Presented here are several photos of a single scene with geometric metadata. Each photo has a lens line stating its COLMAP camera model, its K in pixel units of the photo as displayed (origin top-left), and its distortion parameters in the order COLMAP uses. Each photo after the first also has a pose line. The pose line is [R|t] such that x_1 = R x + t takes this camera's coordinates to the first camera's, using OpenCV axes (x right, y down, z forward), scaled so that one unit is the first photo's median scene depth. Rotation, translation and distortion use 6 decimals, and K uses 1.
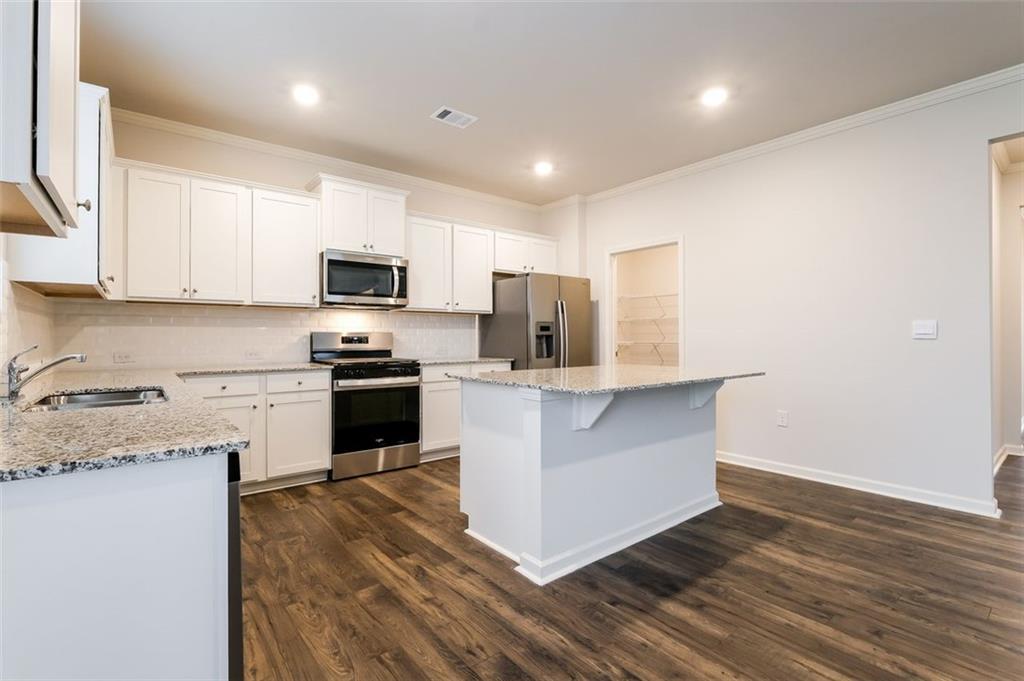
lens RADIAL K [[463.6, 0, 528.8], [0, 463.6, 337.9], [0, 0, 1]] dist [-0.015791, 0.000266]
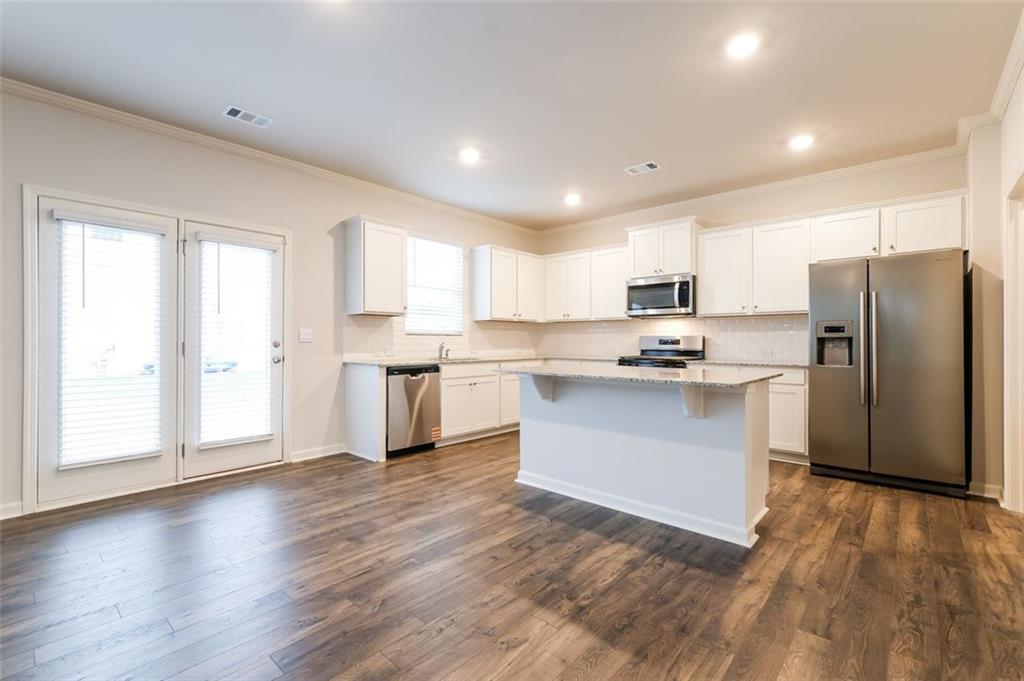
lens RADIAL K [[458.1, 0, 462.7], [0, 458.1, 340.2], [0, 0, 1]] dist [-0.003265, -0.000132]
pose [[0.088469, 0.000224, -0.996079, 1.419312], [-0.001380, 0.999999, 0.000102, -0.000222], [0.996078, 0.001366, 0.088470, 0.526391]]
